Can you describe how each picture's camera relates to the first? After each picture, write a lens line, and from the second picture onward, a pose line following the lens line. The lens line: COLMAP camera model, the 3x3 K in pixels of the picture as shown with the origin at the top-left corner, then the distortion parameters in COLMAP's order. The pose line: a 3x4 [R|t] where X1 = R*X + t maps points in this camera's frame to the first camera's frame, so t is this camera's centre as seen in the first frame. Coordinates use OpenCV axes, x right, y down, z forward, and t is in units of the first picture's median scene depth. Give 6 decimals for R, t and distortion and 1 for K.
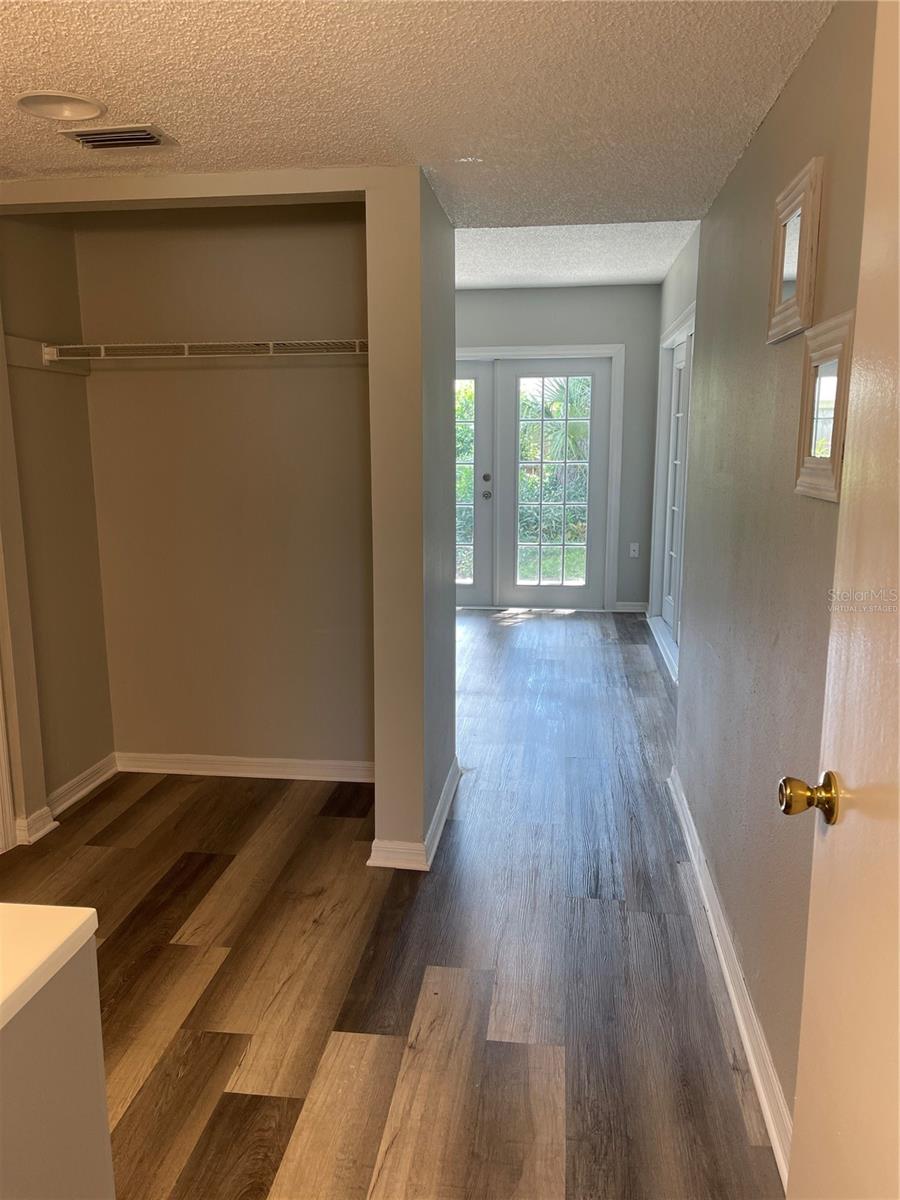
lens RADIAL K [[917.5, 0, 443.3], [0, 917.5, 608.1], [0, 0, 1]] dist [0.112338, -0.094074]
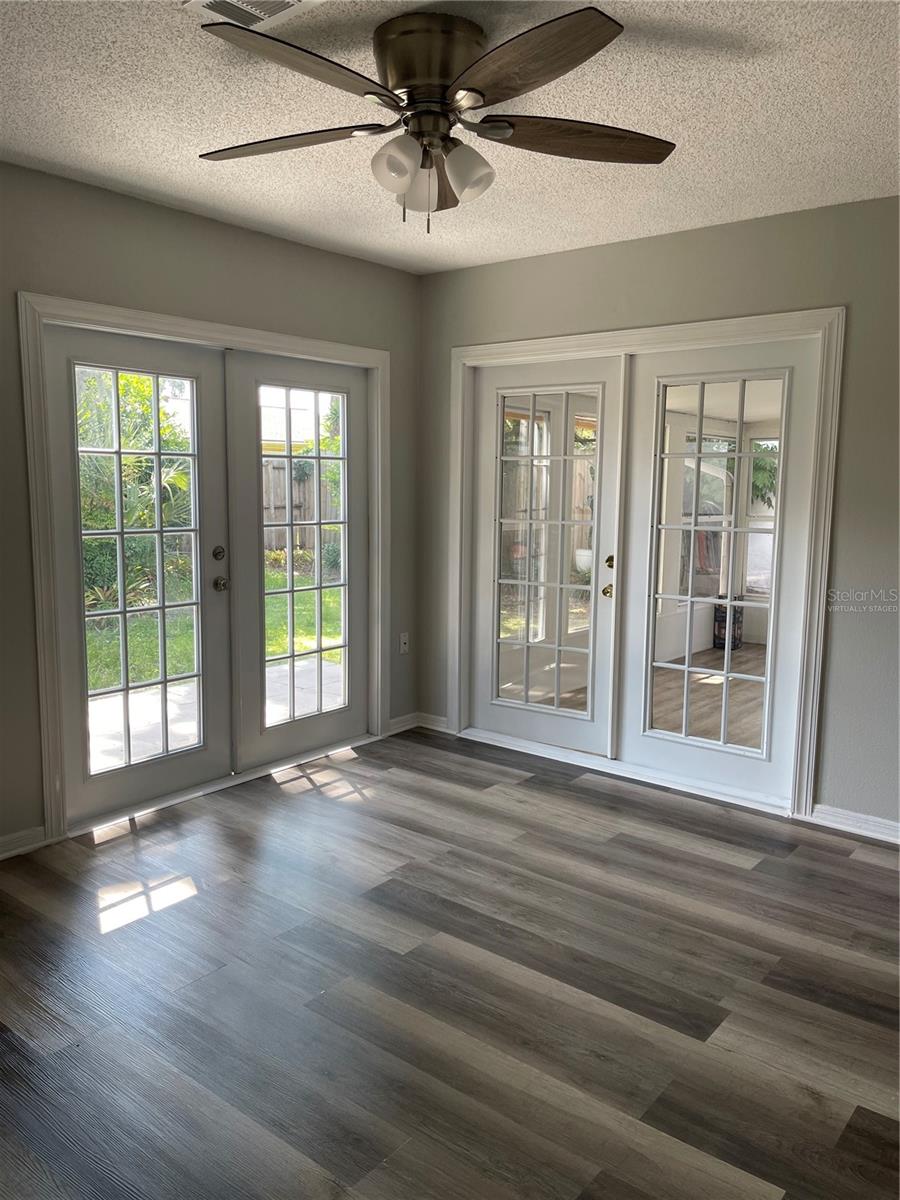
lens RADIAL K [[917.5, 0, 443.3], [0, 917.5, 608.1], [0, 0, 1]] dist [0.112338, -0.094074]
pose [[0.525085, -0.110253, 0.843878, -0.371738], [0.143976, 0.988788, 0.039599, -0.113632], [-0.838783, 0.100706, 0.535071, 0.595662]]
